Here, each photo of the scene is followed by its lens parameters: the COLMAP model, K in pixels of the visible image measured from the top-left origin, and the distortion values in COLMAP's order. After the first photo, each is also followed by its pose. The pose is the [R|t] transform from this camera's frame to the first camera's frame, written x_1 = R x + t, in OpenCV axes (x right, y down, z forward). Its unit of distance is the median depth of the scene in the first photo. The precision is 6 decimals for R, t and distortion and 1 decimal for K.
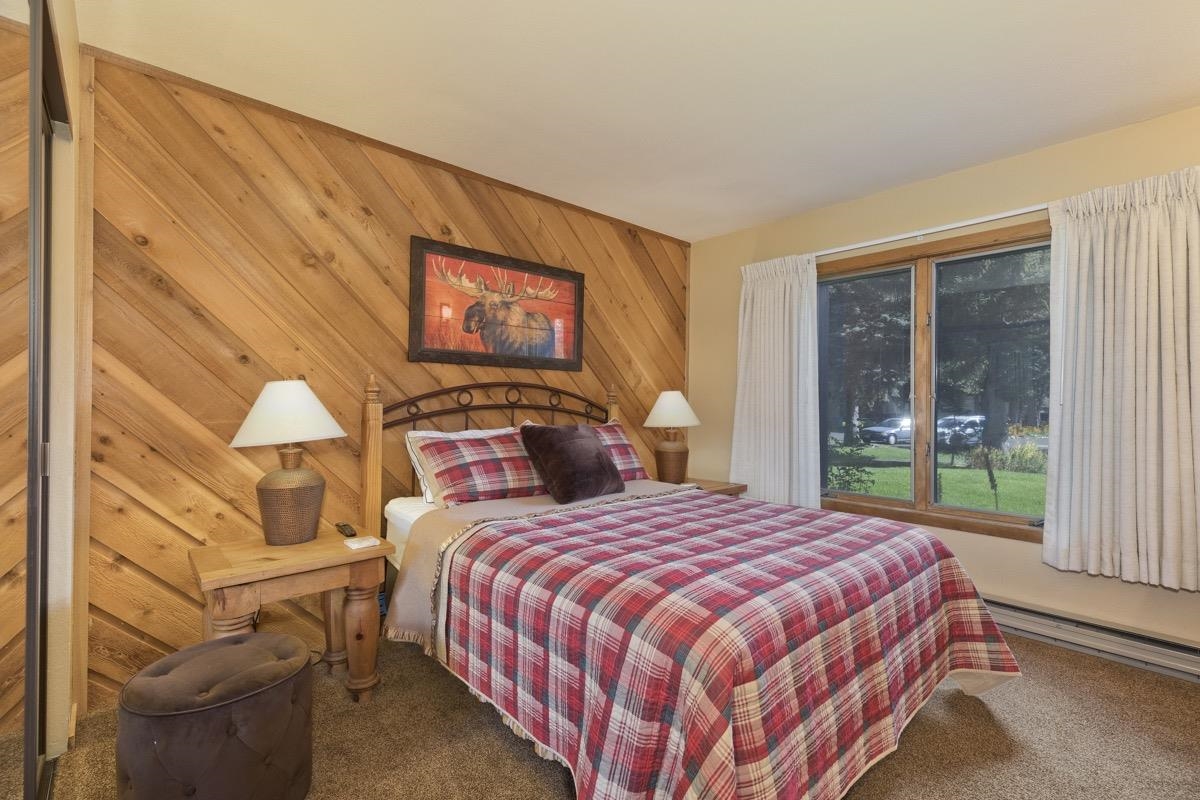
lens RADIAL K [[542.2, 0, 607.5], [0, 542.2, 403.2], [0, 0, 1]] dist [0.000644, 0.001121]
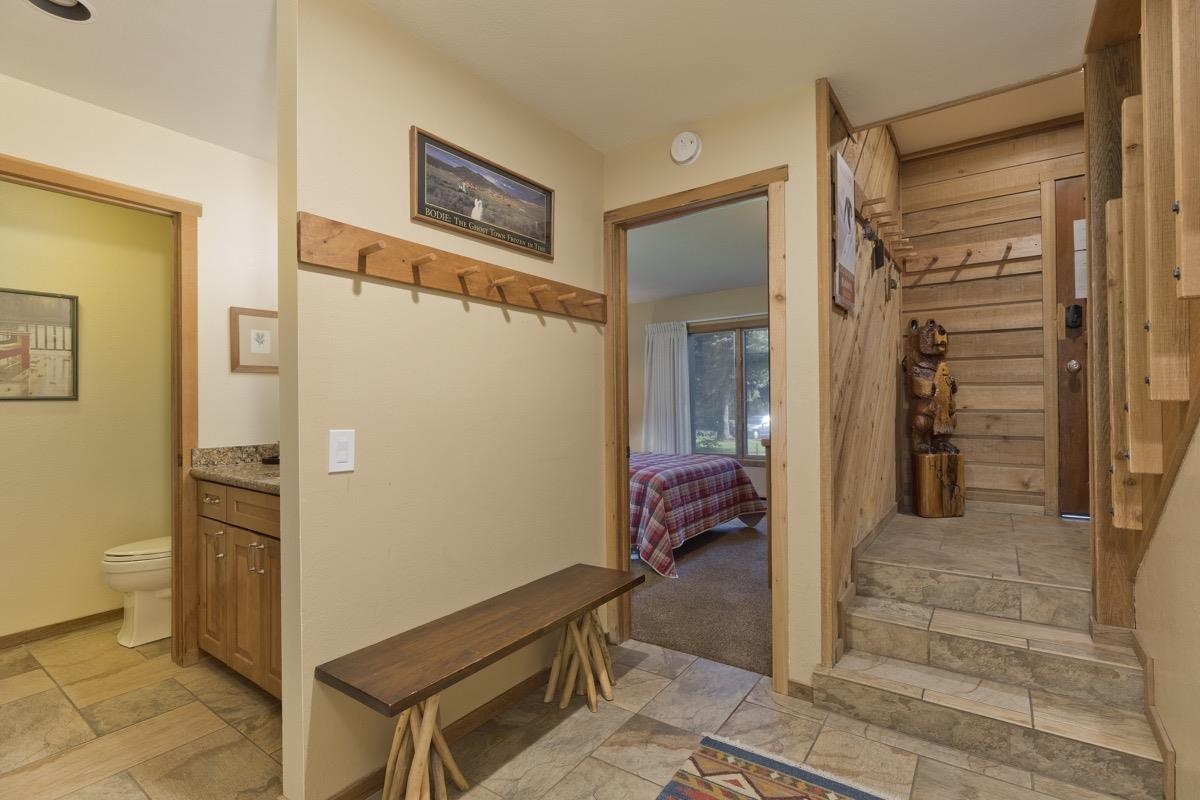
lens RADIAL K [[565.1, 0, 595.9], [0, 565.1, 400.7], [0, 0, 1]] dist [-0.005534, 0.000295]
pose [[0.981002, -0.018246, 0.193138, -0.307582], [0.020468, 0.999745, -0.009517, -0.001326], [-0.192915, 0.013290, 0.981126, -0.864918]]
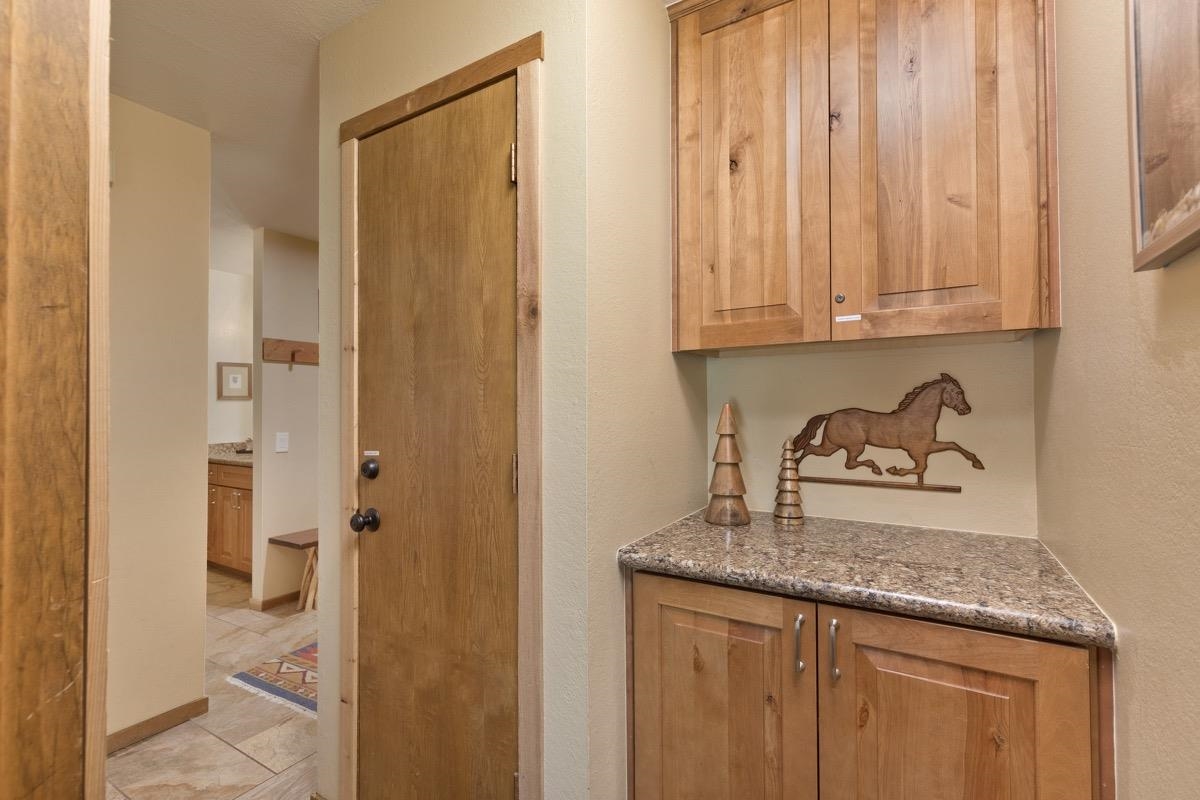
lens RADIAL K [[542.2, 0, 599.3], [0, 542.2, 404.9], [0, 0, 1]] dist [0.000644, 0.001121]
pose [[0.960841, -0.009935, 0.276922, -0.092097], [0.015529, 0.999717, -0.018015, -0.013145], [-0.276665, 0.021610, 0.960723, -1.661498]]
